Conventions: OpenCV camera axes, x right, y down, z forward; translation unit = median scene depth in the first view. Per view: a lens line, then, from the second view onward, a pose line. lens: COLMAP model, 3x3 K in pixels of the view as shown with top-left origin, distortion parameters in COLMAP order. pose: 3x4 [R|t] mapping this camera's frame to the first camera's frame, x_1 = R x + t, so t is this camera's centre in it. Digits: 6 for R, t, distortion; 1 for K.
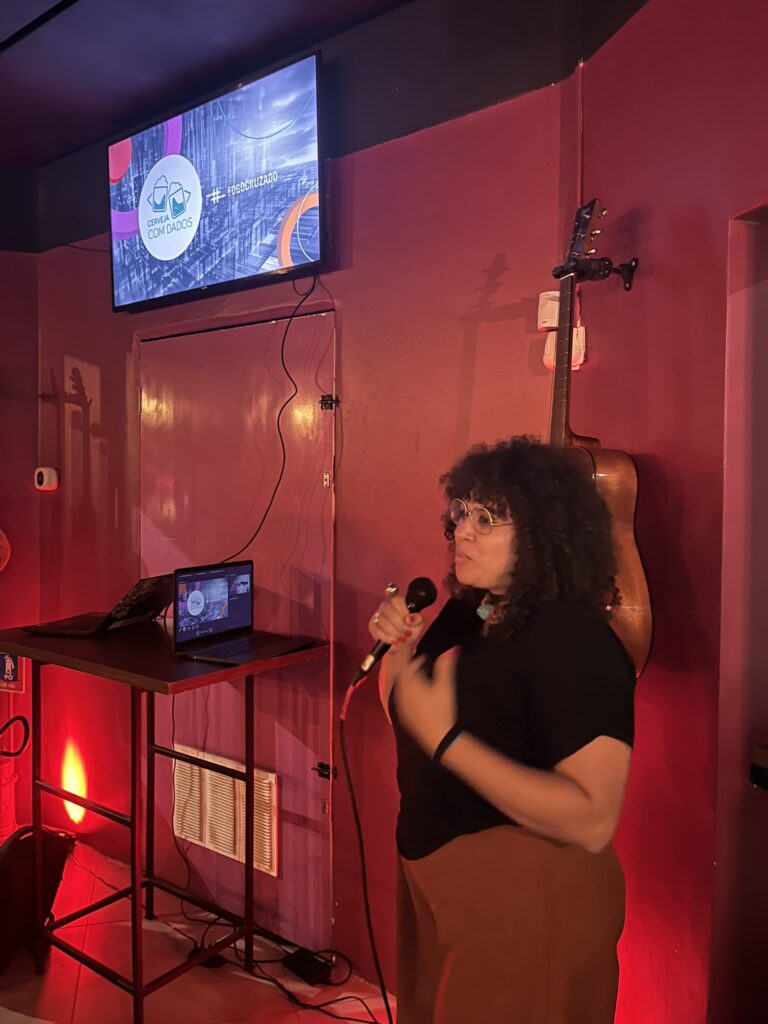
lens RADIAL K [[770.6, 0, 381.5], [0, 770.6, 499.1], [0, 0, 1]] dist [0.039599, -0.001485]
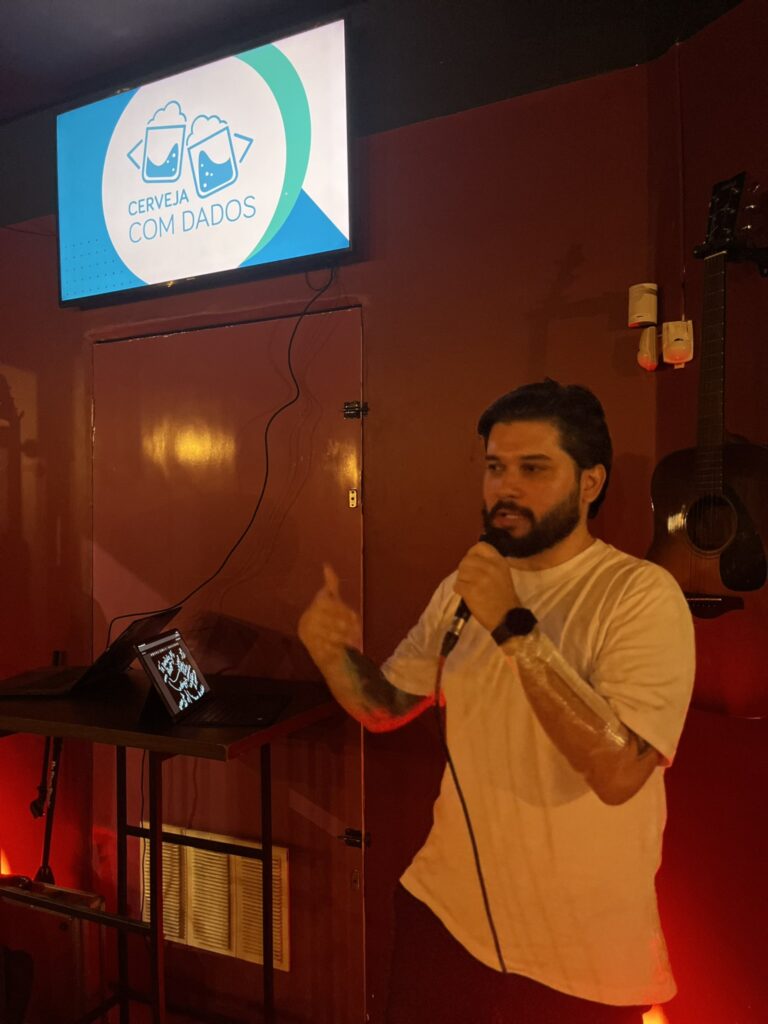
lens RADIAL K [[764.3, 0, 384.0], [0, 764.3, 512.0], [0, 0, 1]] dist [0.022608, -0.000879]
pose [[0.978194, -0.008326, 0.207525, -0.211842], [0.017342, 0.998981, -0.041662, 0.025864], [-0.206967, 0.044352, 0.977342, 0.147026]]
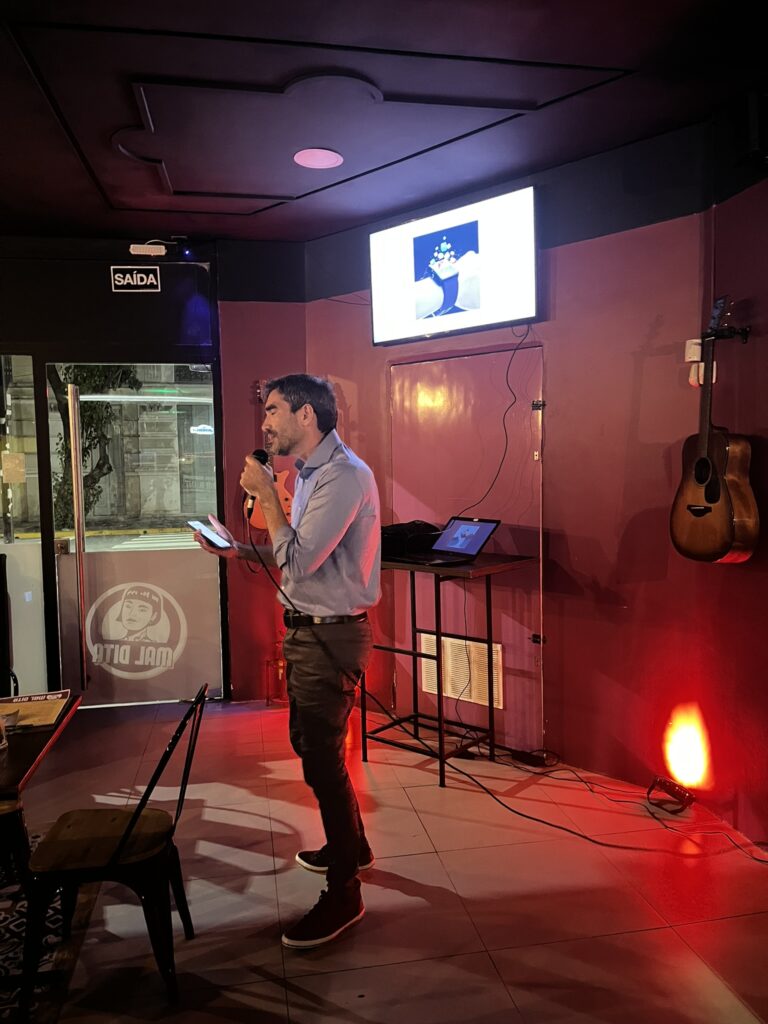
lens RADIAL K [[775.4, 0, 384.0], [0, 775.4, 512.0], [0, 0, 1]] dist [0.050031, -0.001427]
pose [[0.996310, -0.015721, -0.084381, -0.244066], [0.019391, 0.998893, 0.042849, 0.015633], [0.083614, -0.044327, 0.995512, -0.594464]]
